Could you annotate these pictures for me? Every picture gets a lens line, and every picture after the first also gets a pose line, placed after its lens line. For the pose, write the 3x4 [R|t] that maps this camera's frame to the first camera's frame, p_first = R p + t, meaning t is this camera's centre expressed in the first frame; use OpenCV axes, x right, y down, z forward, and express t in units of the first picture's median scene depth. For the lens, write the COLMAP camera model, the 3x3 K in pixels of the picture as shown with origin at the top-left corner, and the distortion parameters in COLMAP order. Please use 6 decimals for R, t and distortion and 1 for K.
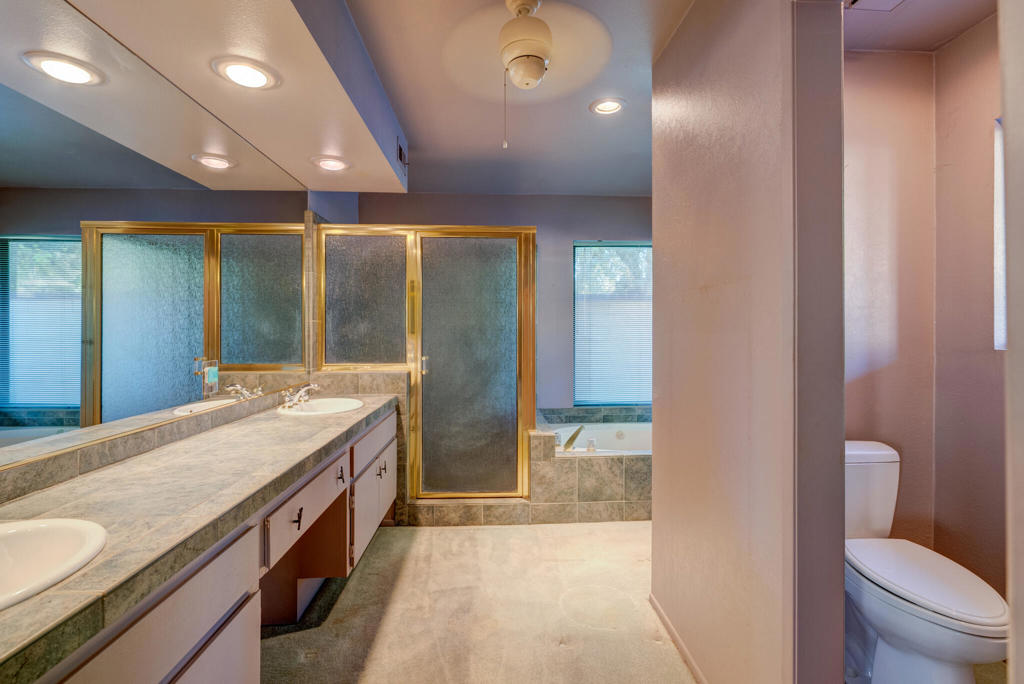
lens RADIAL K [[457.4, 0, 509.0], [0, 457.4, 339.0], [0, 0, 1]] dist [0.000899, -0.000191]
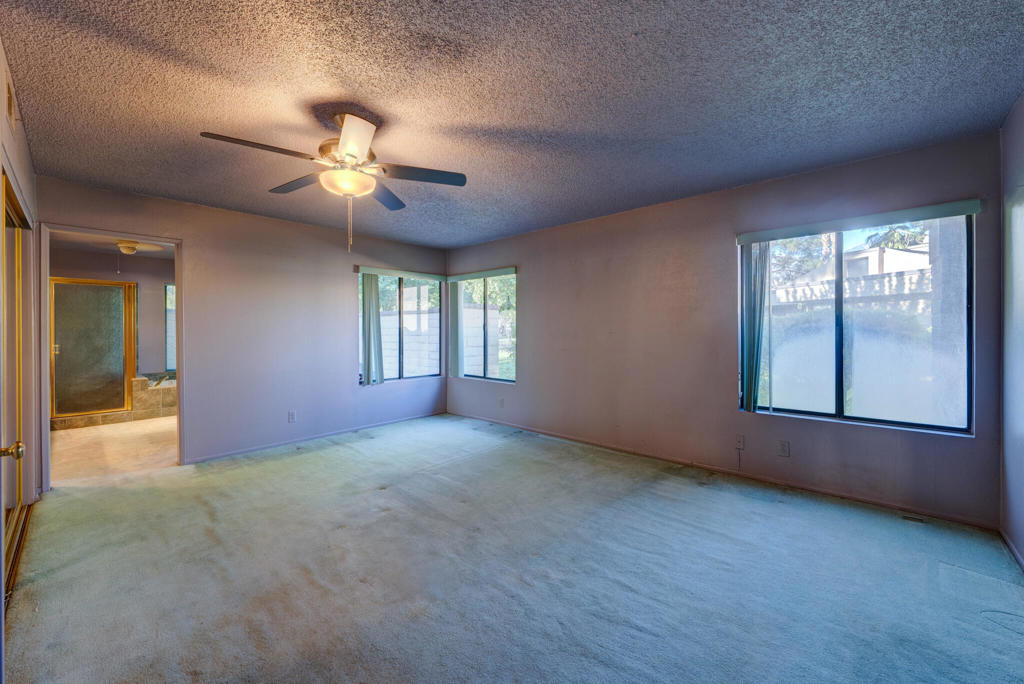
lens RADIAL K [[397.1, 0, 512.0], [0, 397.1, 333.1], [0, 0, 1]] dist [-0.001963, -0.000102]
pose [[0.708793, -0.004116, 0.705405, -0.002193], [-0.001954, 0.999968, 0.007798, -0.027327], [-0.705414, -0.006905, 0.708762, -1.537897]]
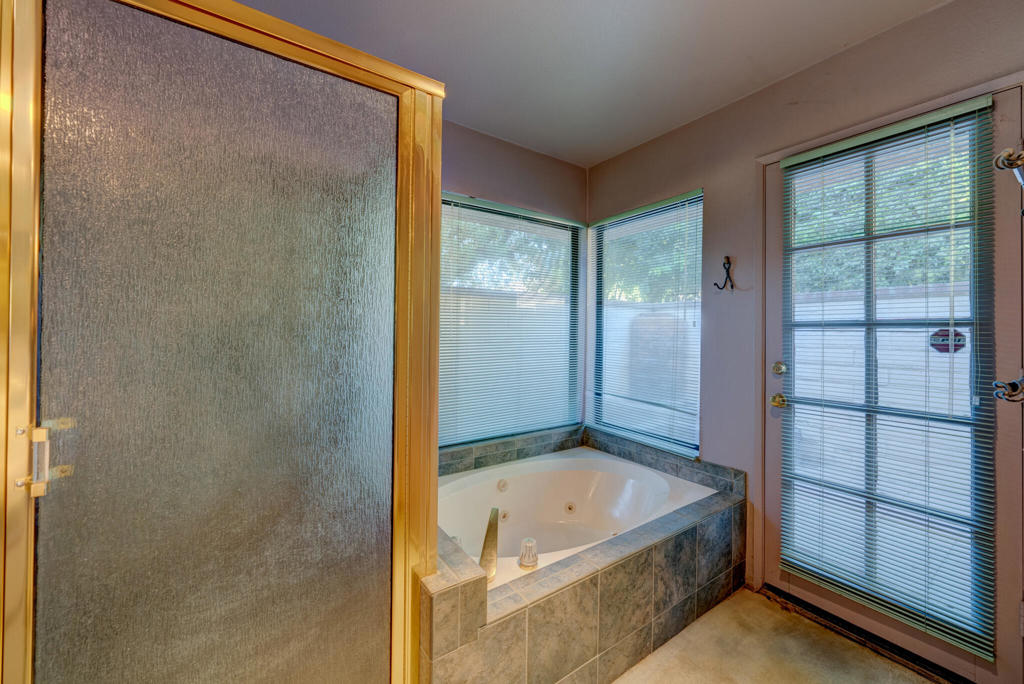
lens RADIAL K [[397.1, 0, 514.4], [0, 397.1, 335.3], [0, 0, 1]] dist [-0.001963, -0.000102]
pose [[0.847527, 0.007070, 0.530706, -0.076665], [-0.003898, 0.999967, -0.007096, -0.012672], [-0.530739, 0.003946, 0.847526, 0.661043]]
